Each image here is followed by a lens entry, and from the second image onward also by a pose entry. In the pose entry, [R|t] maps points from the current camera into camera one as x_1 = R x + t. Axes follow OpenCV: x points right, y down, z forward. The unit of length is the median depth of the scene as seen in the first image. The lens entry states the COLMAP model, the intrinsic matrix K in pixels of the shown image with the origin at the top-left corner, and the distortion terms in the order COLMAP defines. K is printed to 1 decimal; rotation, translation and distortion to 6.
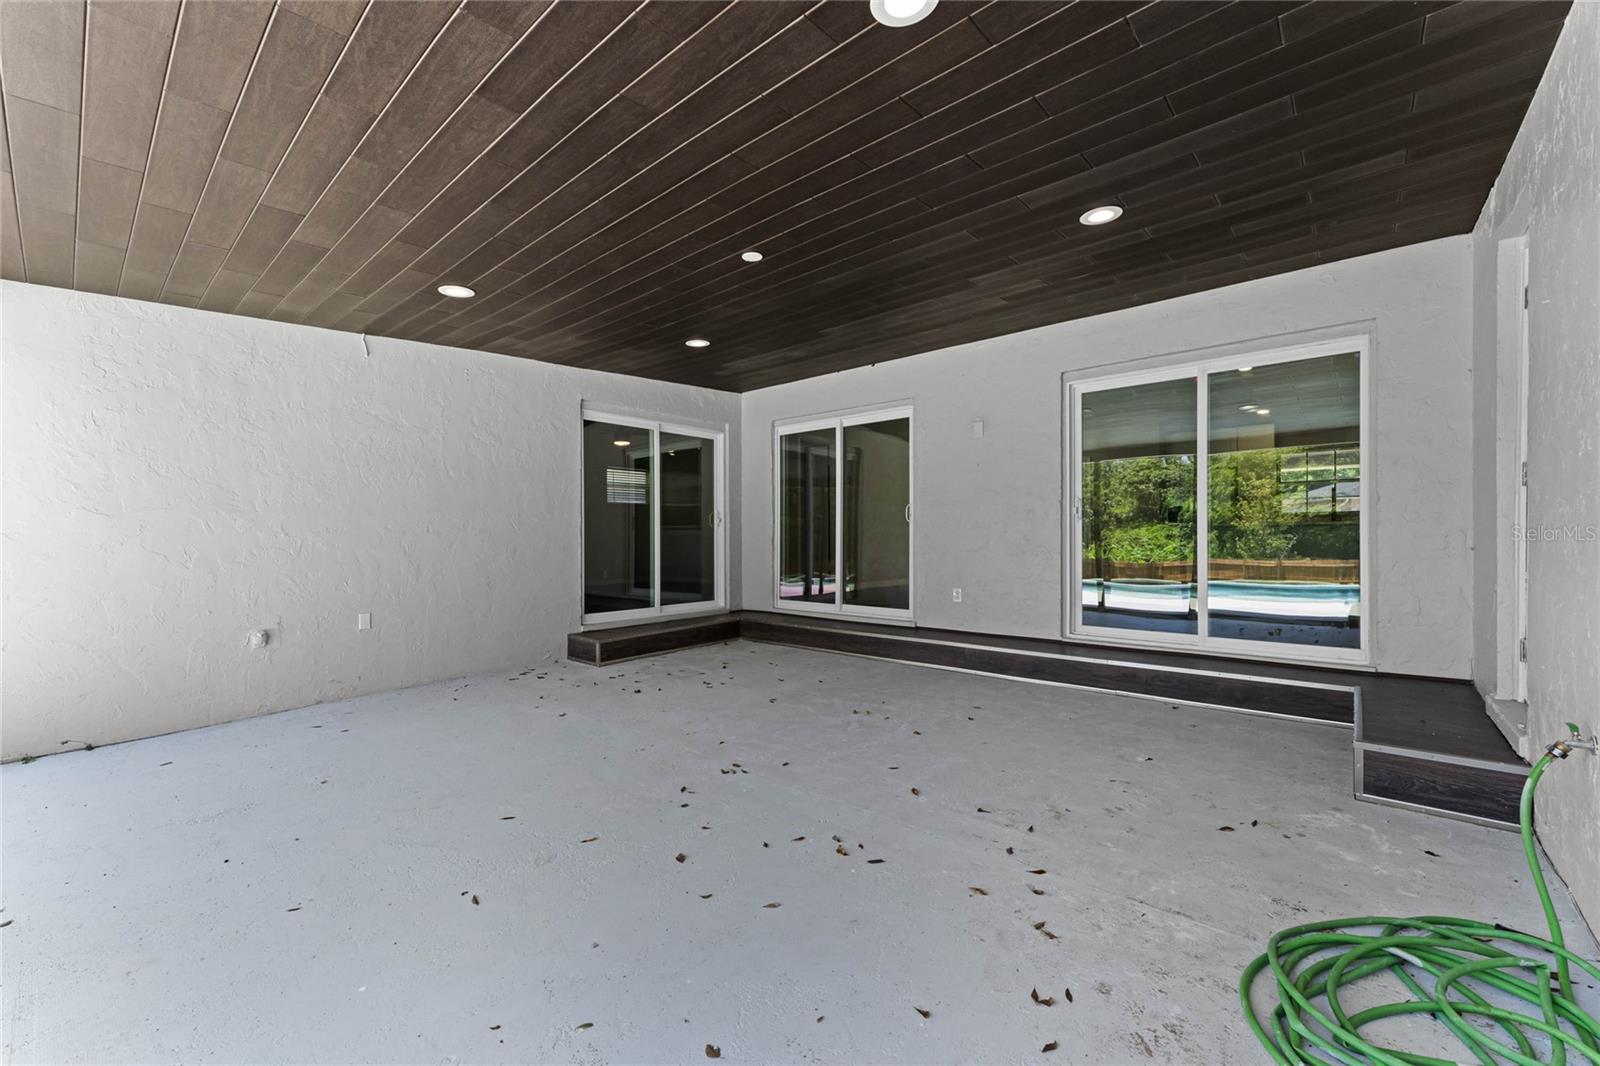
lens RADIAL K [[634.4, 0, 800.0], [0, 634.4, 533.0], [0, 0, 1]] dist [0.001126, 0.000126]
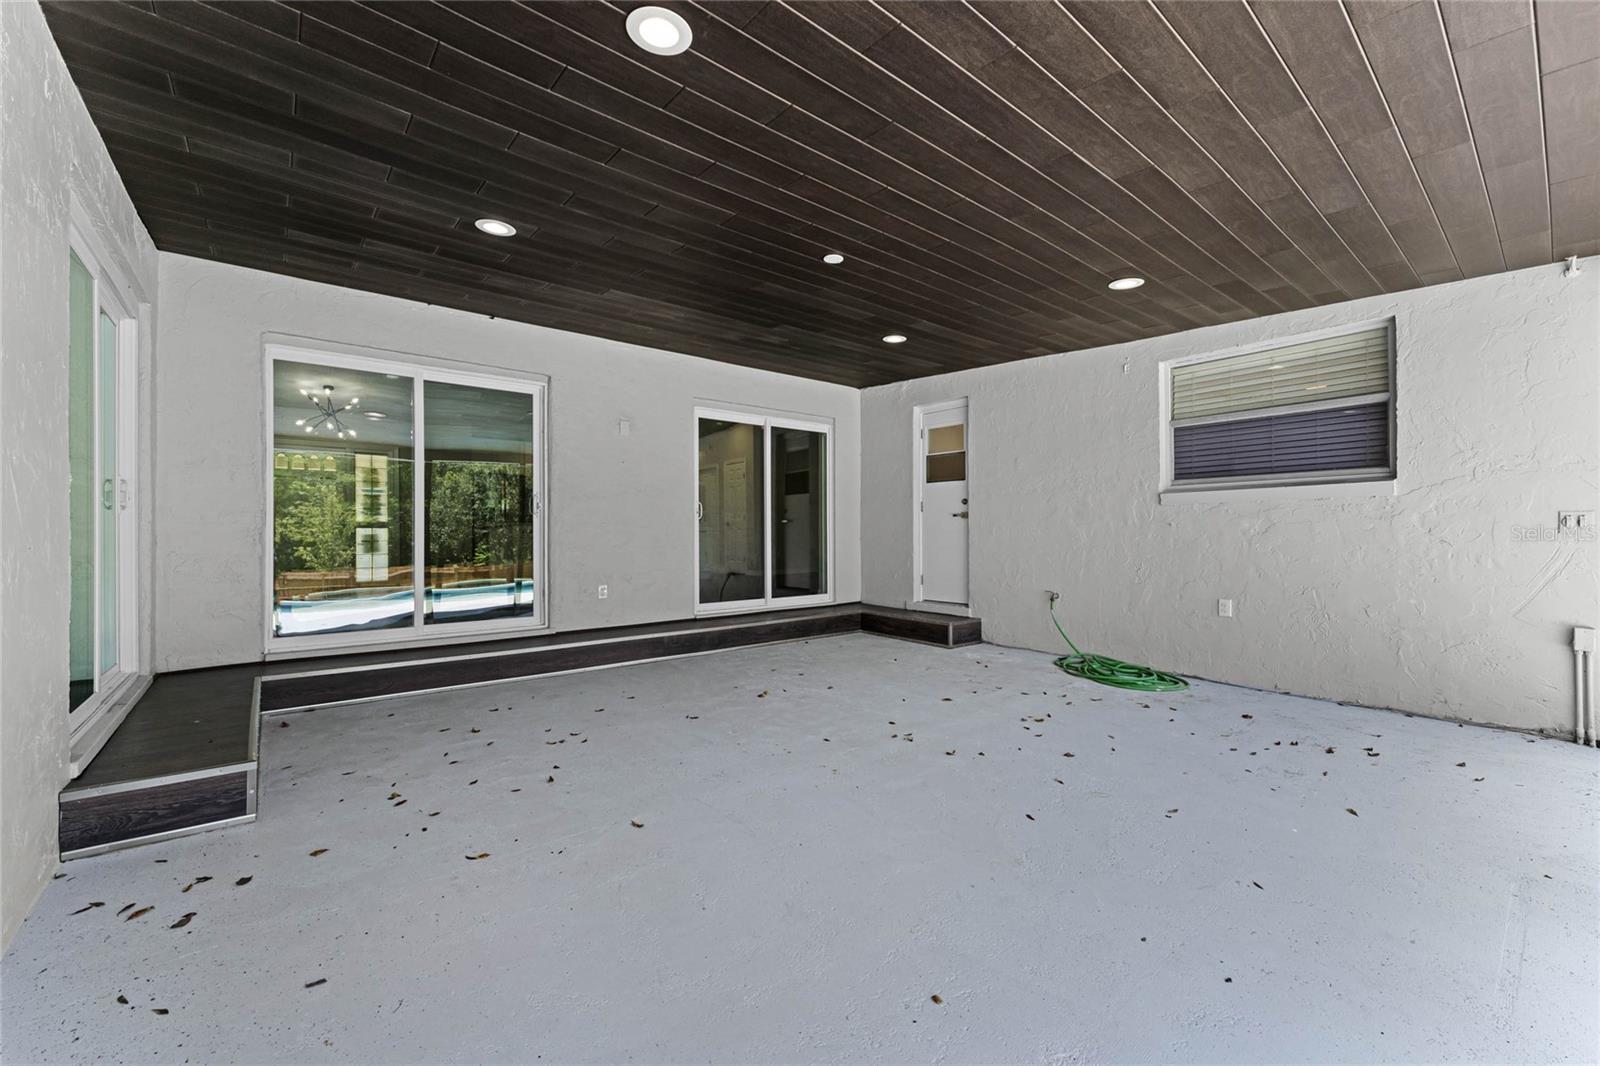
lens RADIAL K [[634.4, 0, 800.0], [0, 634.4, 533.0], [0, 0, 1]] dist [0.001126, 0.000126]
pose [[0.167895, 0.004258, 0.985796, -1.013889], [-0.002430, 0.999989, -0.003906, 0.013719], [-0.985802, -0.001740, 0.167903, 0.809700]]
